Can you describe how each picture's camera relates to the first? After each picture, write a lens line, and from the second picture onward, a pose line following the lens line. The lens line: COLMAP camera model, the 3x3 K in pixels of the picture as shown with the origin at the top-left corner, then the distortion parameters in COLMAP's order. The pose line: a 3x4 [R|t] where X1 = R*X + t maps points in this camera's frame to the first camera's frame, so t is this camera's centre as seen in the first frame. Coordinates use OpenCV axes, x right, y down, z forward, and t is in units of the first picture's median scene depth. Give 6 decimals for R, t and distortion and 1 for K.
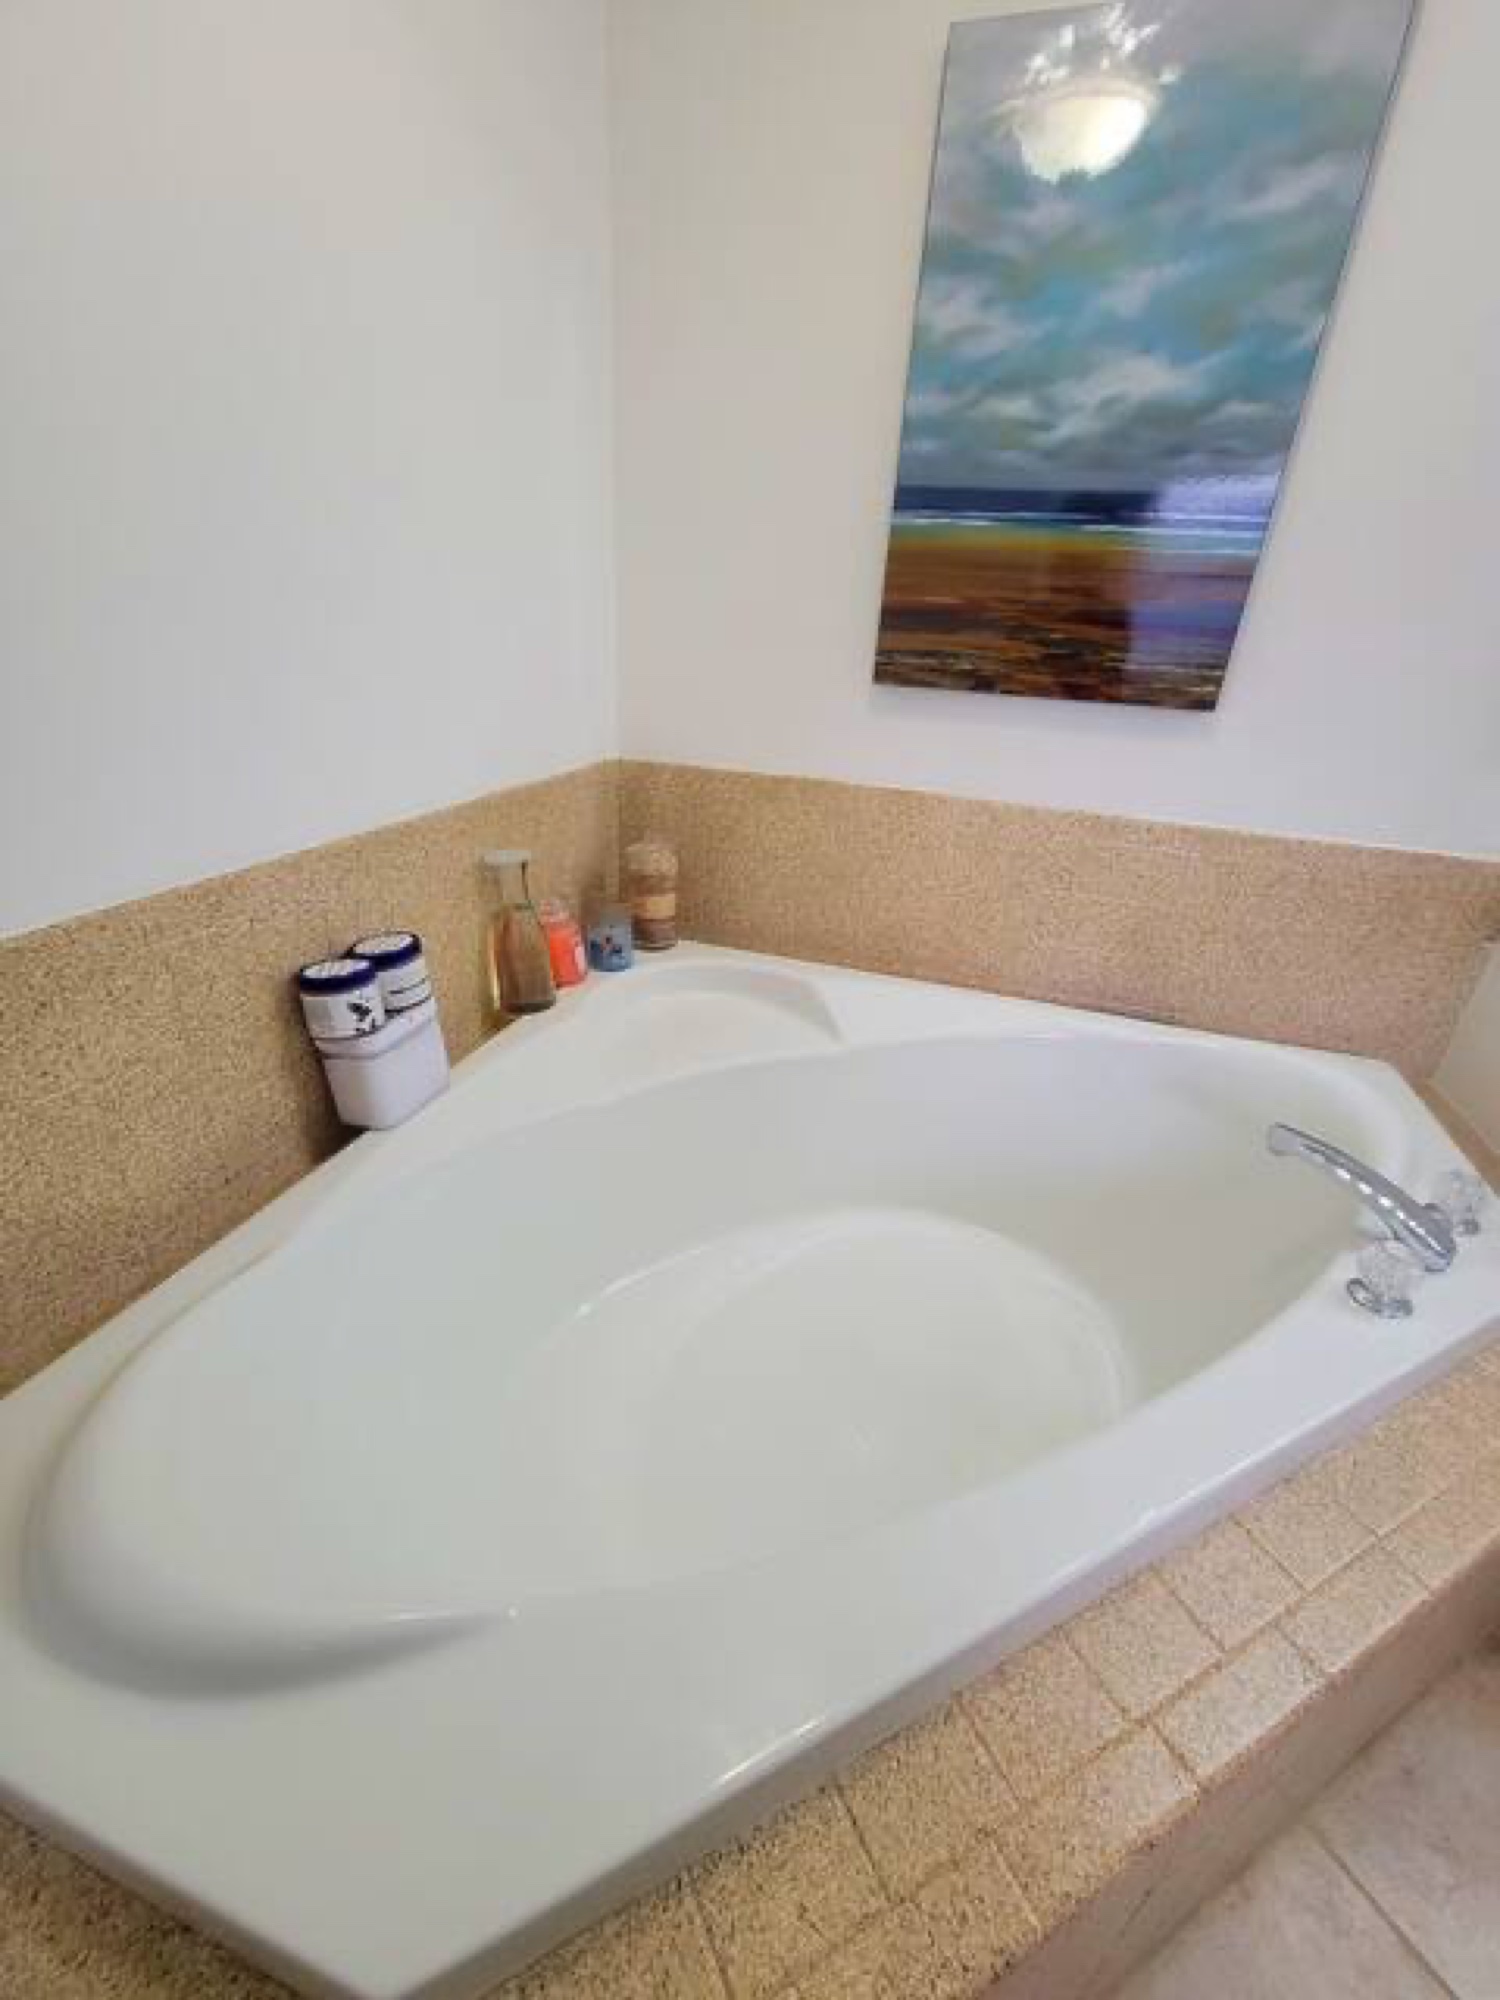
lens RADIAL K [[803.9, 0, 750.0], [0, 803.9, 1000.0], [0, 0, 1]] dist [0.000793, -0.000069]
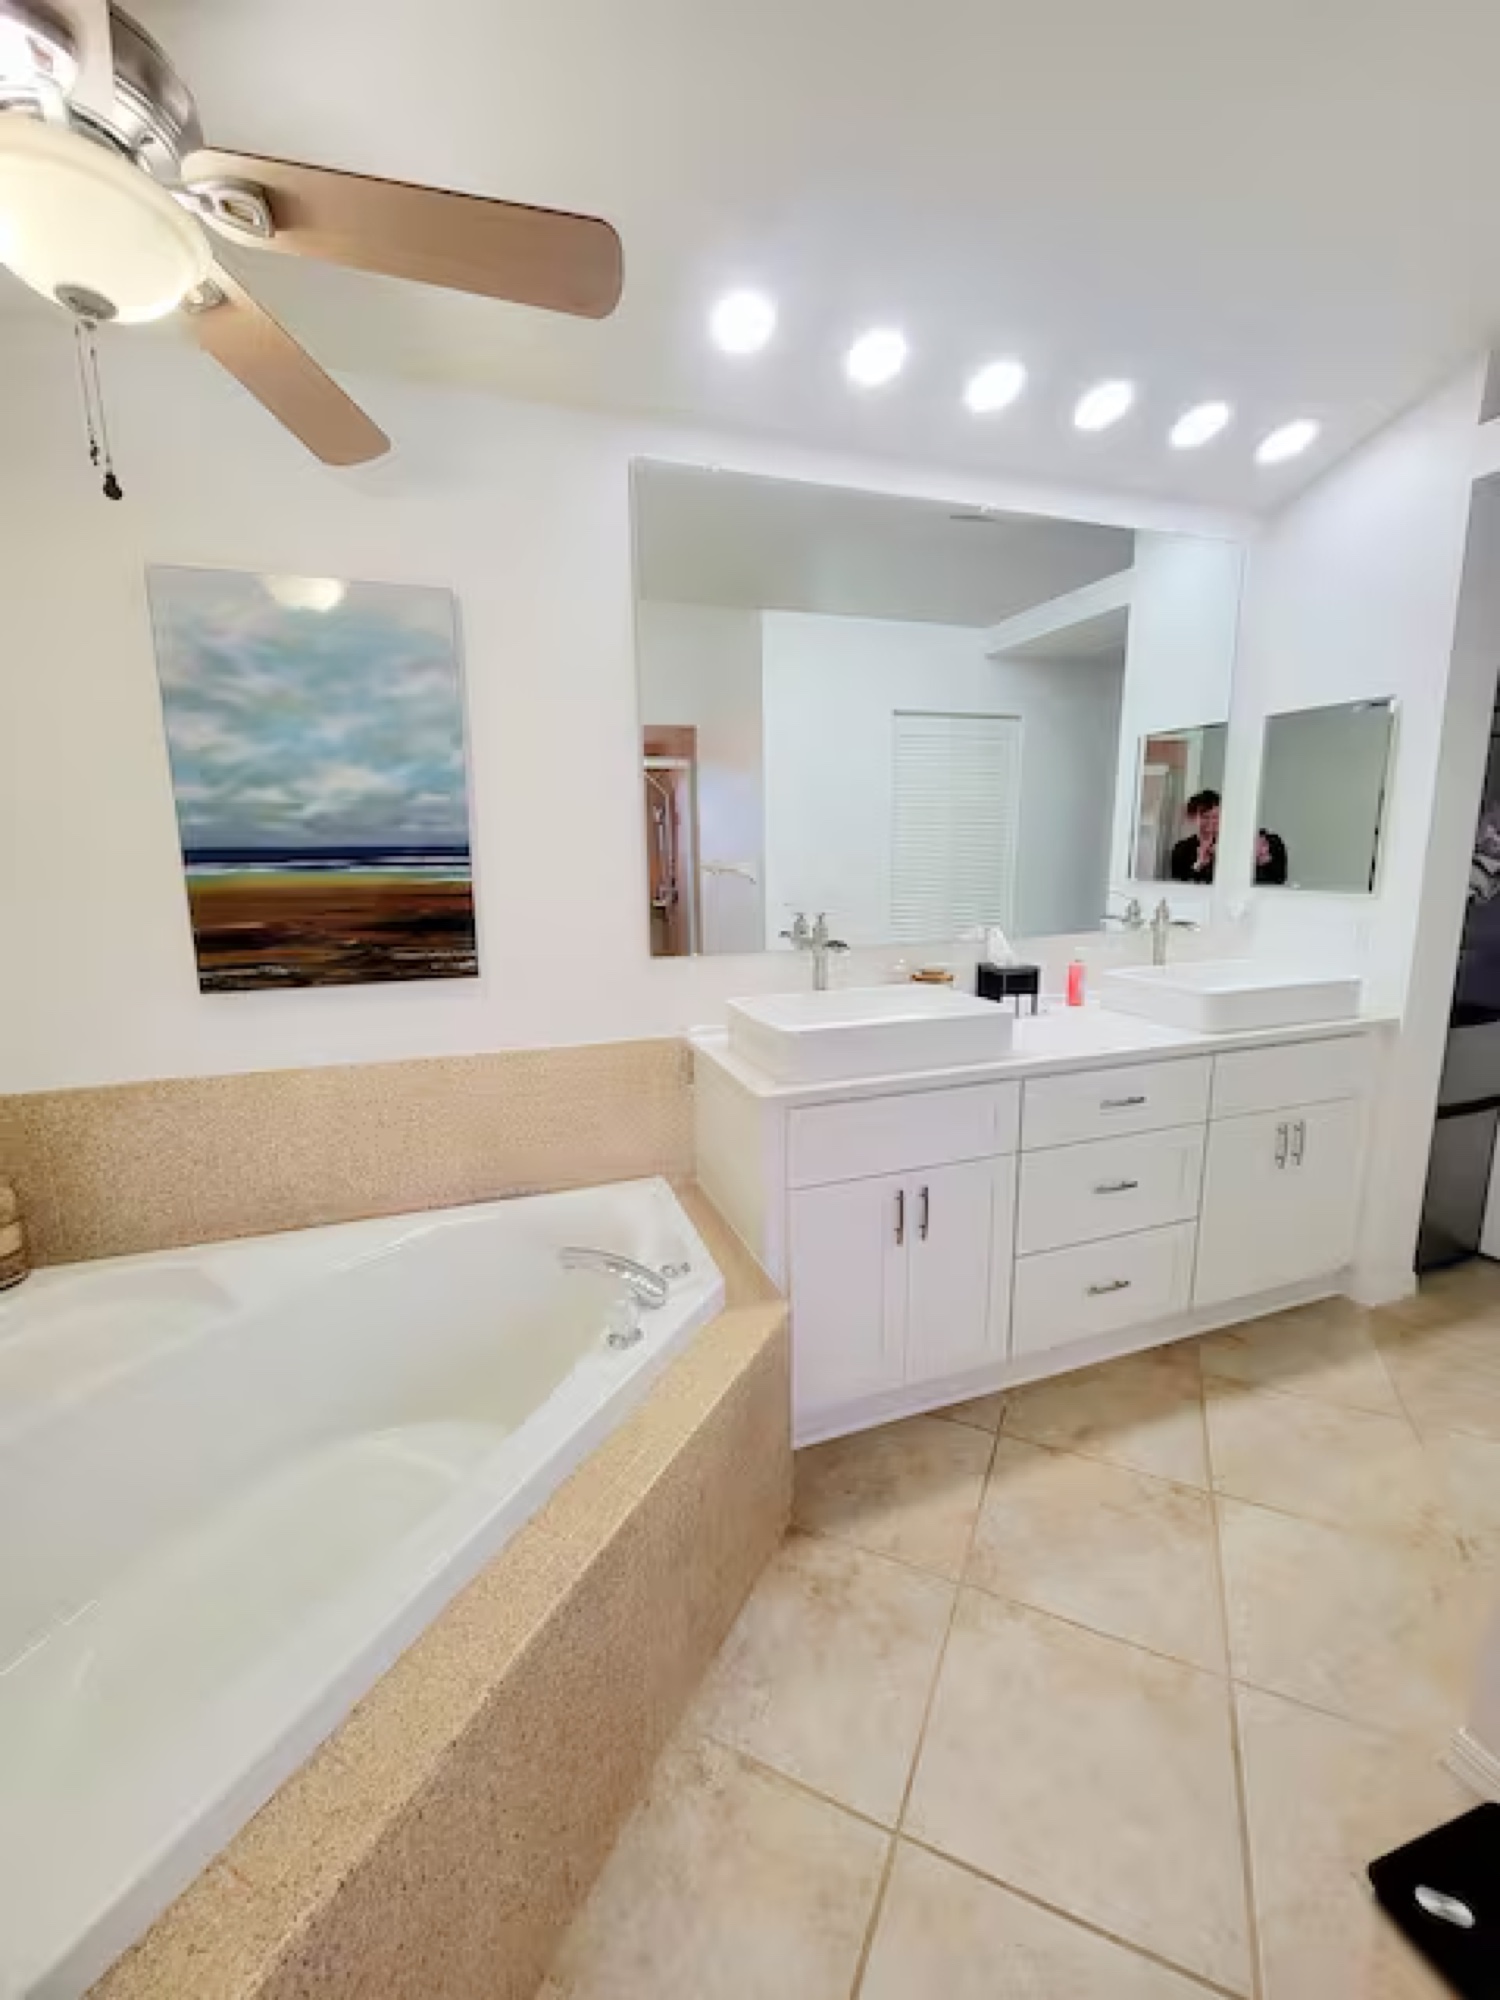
lens RADIAL K [[808.9, 0, 750.0], [0, 808.9, 1000.0], [0, 0, 1]] dist [0.012783, -0.012773]
pose [[0.800806, -0.176228, 0.572410, 0.129553], [0.315660, 0.936404, -0.153320, 0.053785], [-0.508987, 0.303466, 0.805506, -0.400758]]
